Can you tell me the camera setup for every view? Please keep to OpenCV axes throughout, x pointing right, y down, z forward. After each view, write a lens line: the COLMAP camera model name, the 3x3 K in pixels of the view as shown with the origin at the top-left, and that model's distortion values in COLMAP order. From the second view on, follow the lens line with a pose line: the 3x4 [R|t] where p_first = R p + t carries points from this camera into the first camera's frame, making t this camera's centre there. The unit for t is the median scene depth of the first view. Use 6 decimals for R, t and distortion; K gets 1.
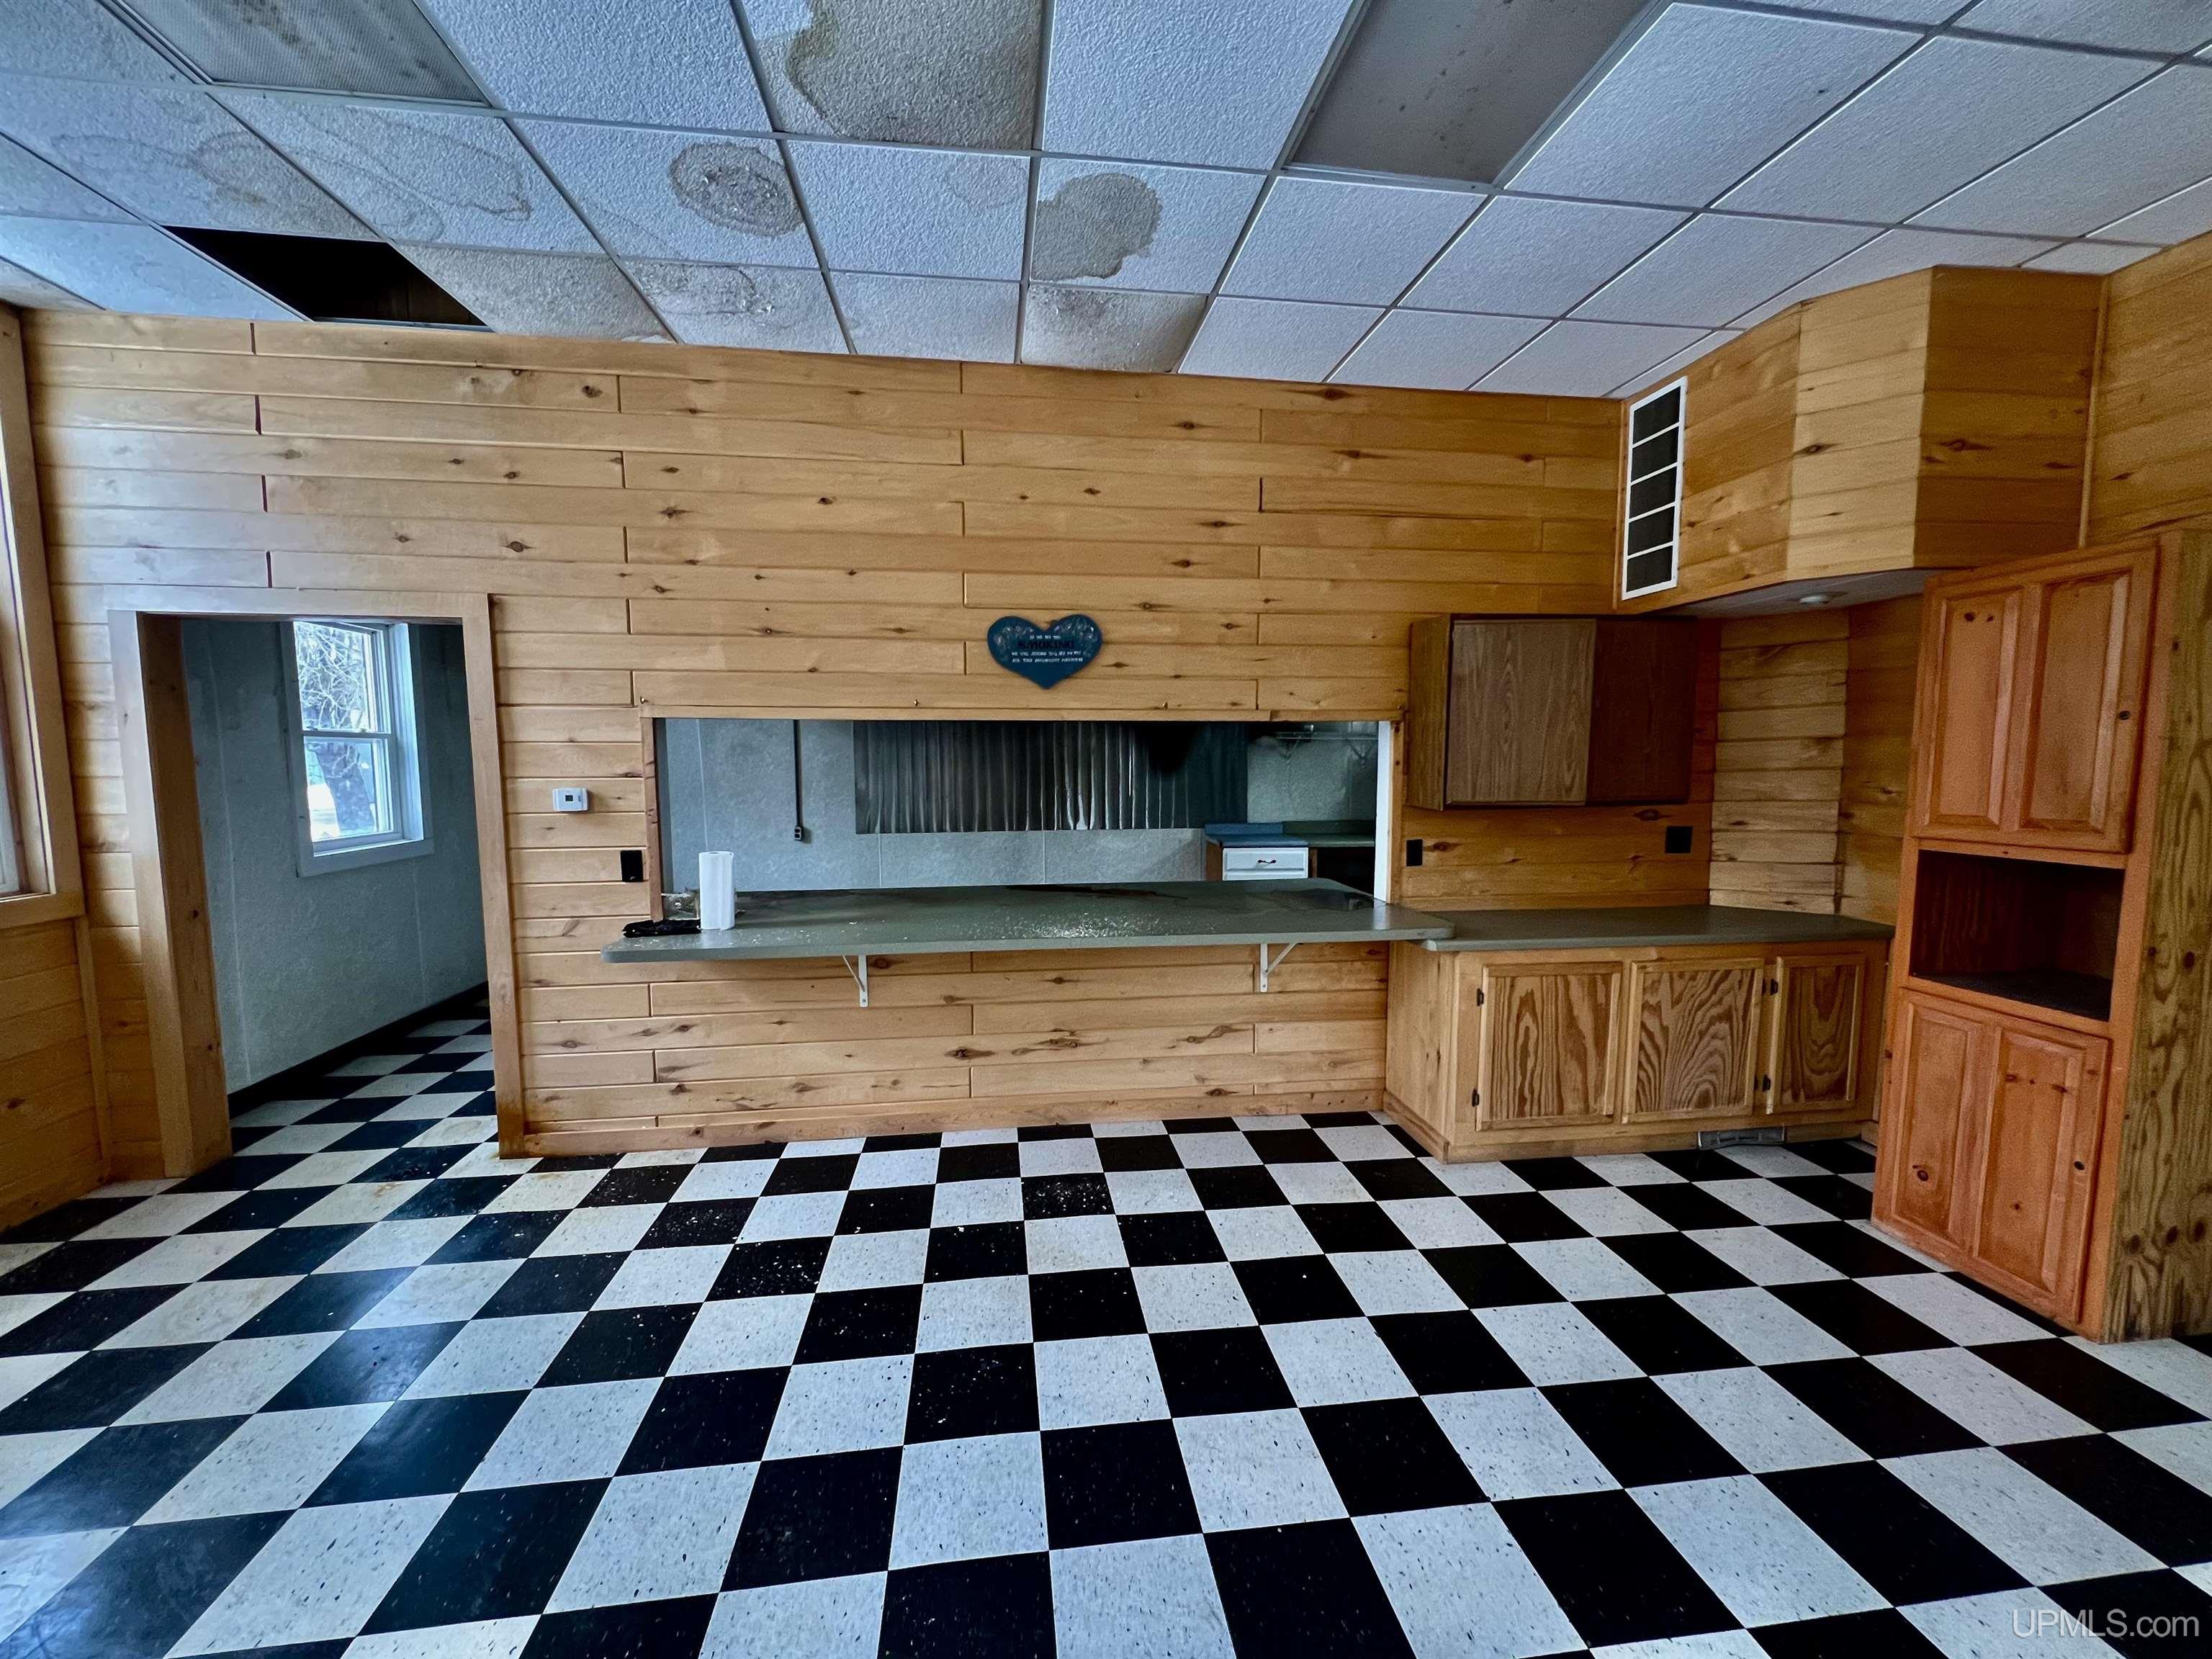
lens RADIAL K [[892.5, 0, 1106.6], [0, 892.5, 839.9], [0, 0, 1]] dist [0.001435, 0.000701]
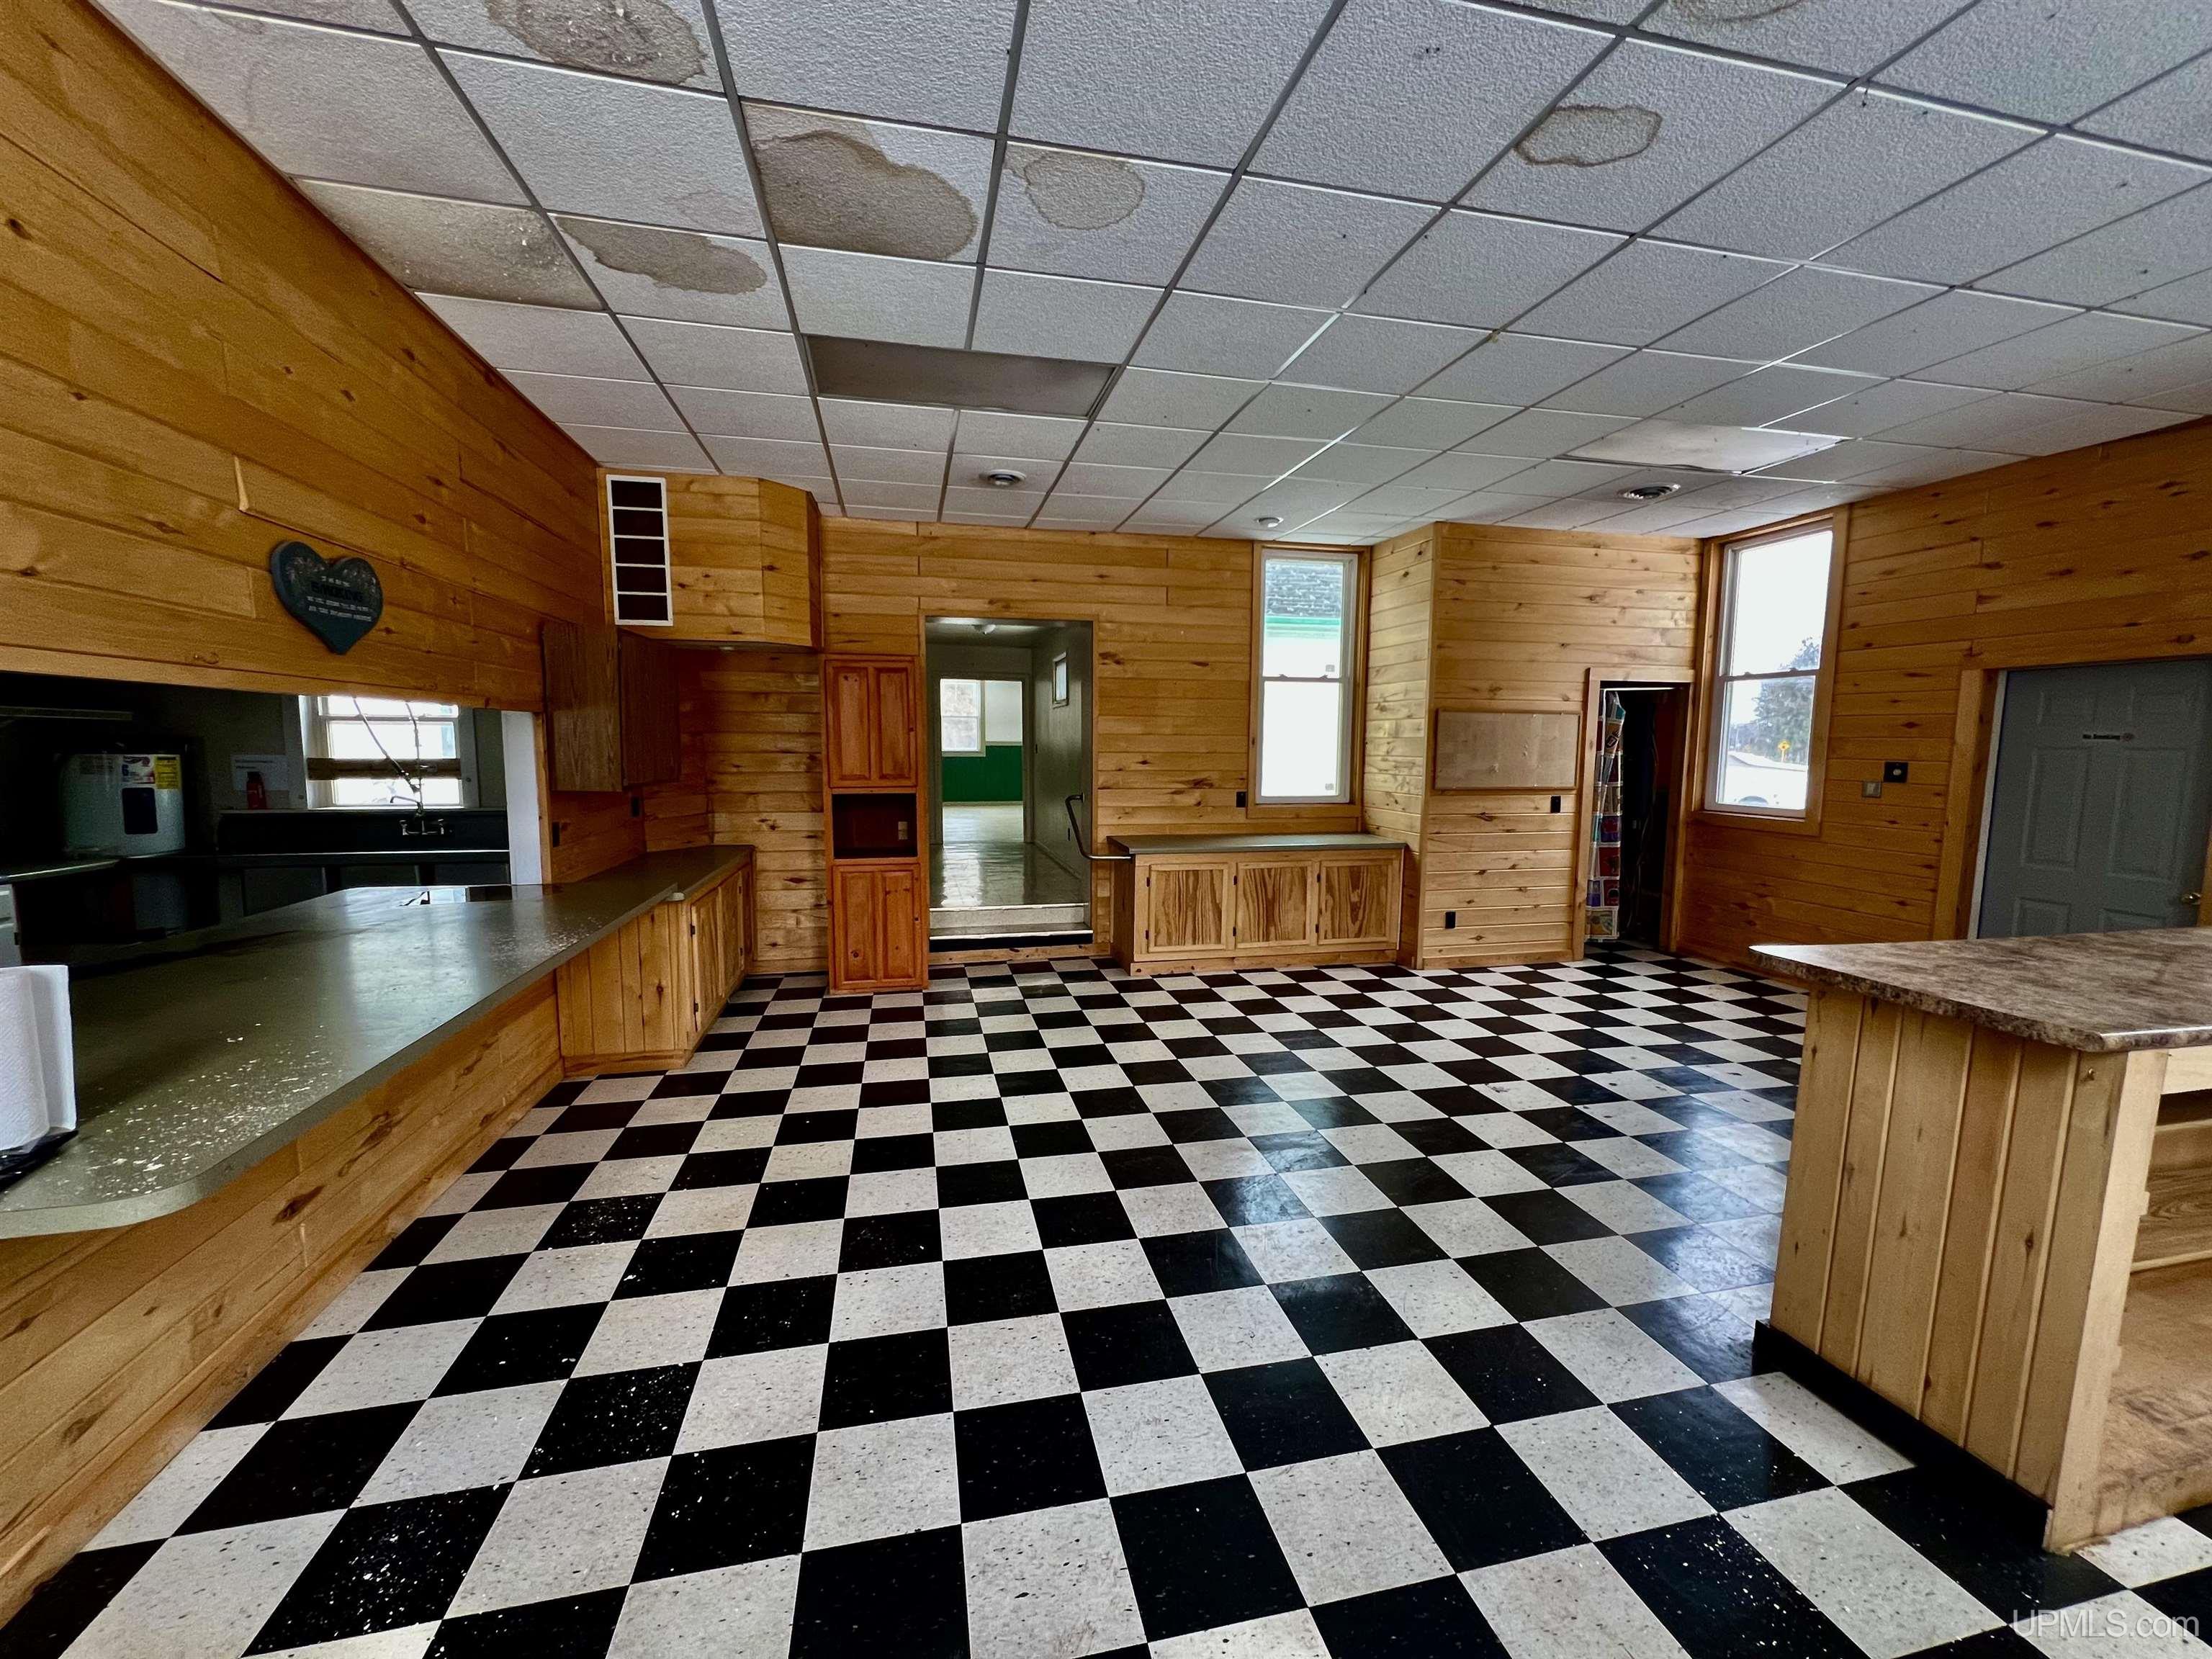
lens RADIAL K [[892.5, 0, 1106.6], [0, 892.5, 839.9], [0, 0, 1]] dist [0.001435, 0.000701]
pose [[-0.094127, -0.106552, 0.989842, -0.885213], [0.087312, 0.989542, 0.114822, -0.050295], [-0.991724, 0.097233, -0.083839, 0.474799]]
